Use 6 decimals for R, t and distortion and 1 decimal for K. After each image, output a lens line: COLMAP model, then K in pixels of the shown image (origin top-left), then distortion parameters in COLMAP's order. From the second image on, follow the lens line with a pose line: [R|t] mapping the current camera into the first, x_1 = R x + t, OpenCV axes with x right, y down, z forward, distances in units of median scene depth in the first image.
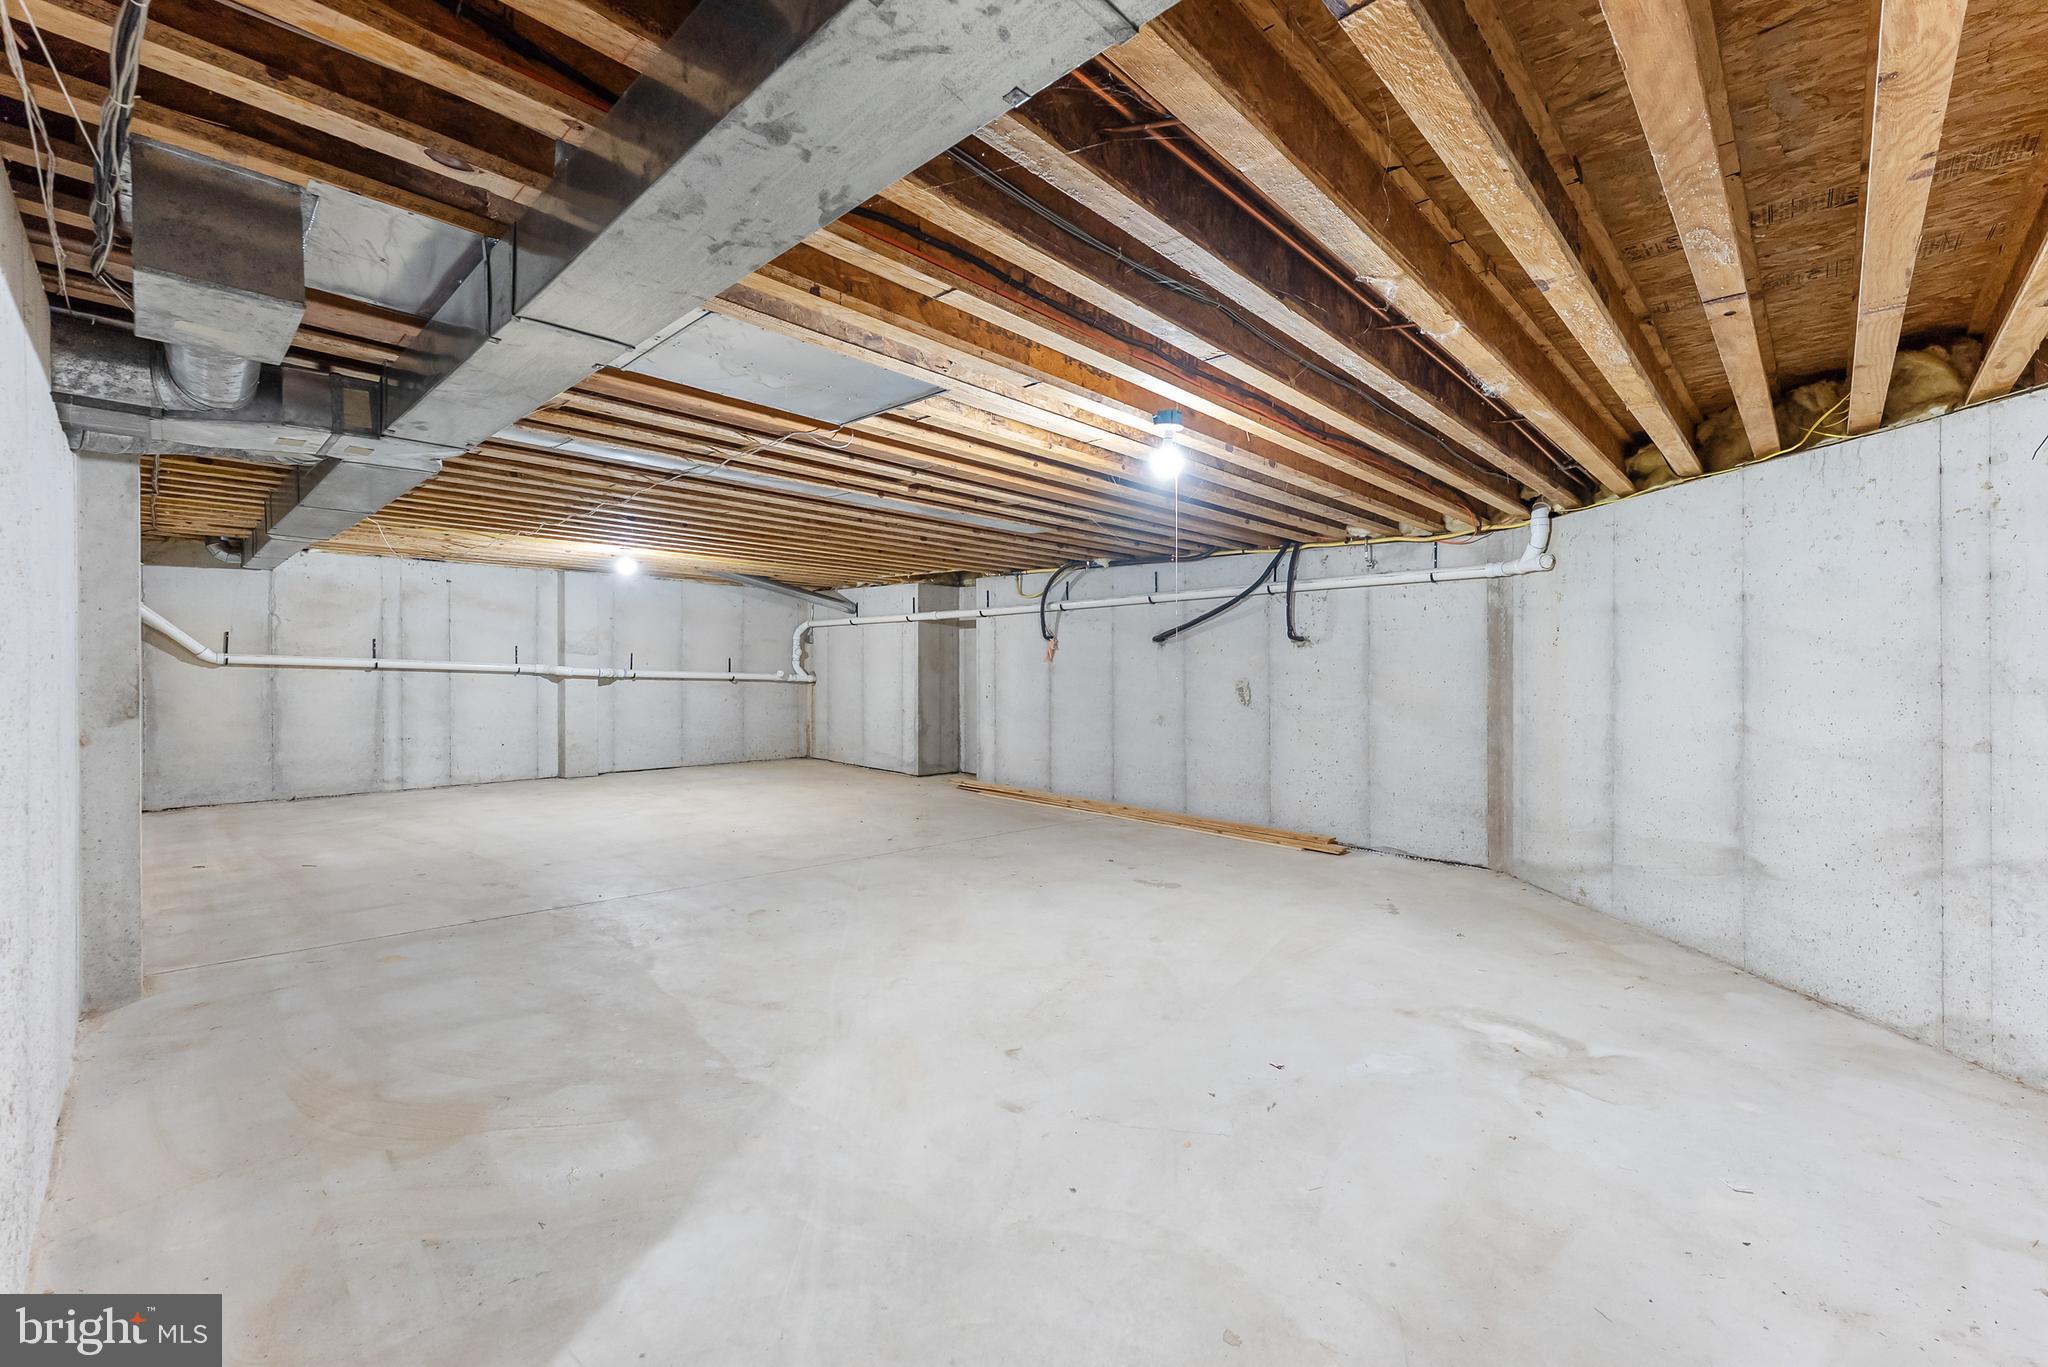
lens RADIAL K [[843.4, 0, 1024.0], [0, 843.4, 683.5], [0, 0, 1]] dist [-0.001775, -0.000498]
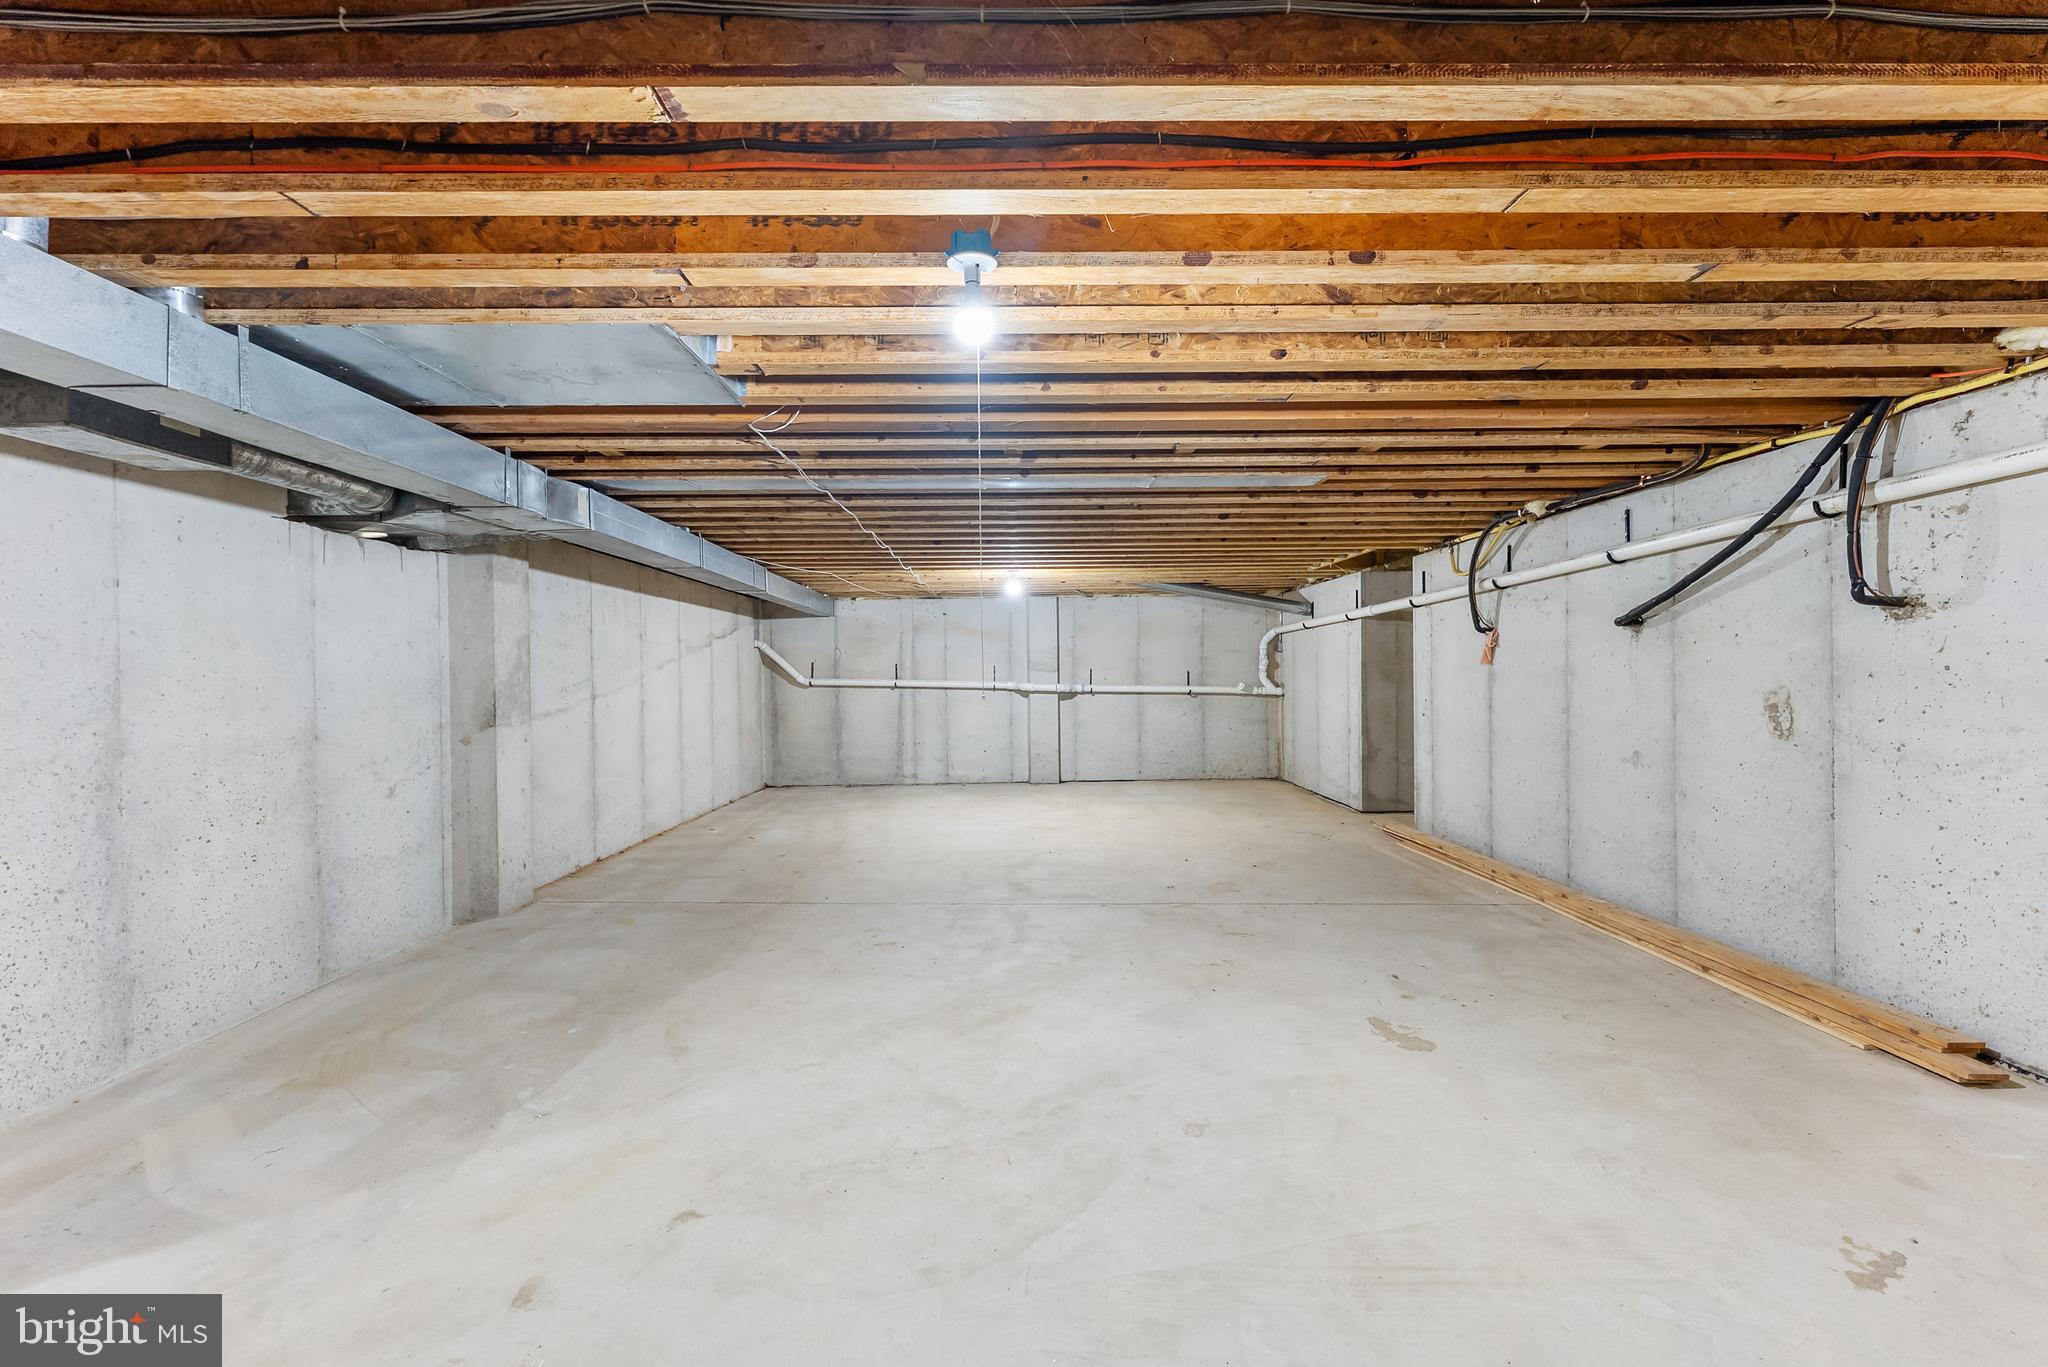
lens RADIAL K [[827.3, 0, 1024.7], [0, 827.3, 700.5], [0, 0, 1]] dist [-0.000837, 0.000158]
pose [[0.700563, -0.001233, -0.713590, 0.279966], [0.005988, 0.999973, 0.004151, -0.002089], [0.713566, -0.007181, 0.700552, 0.288382]]
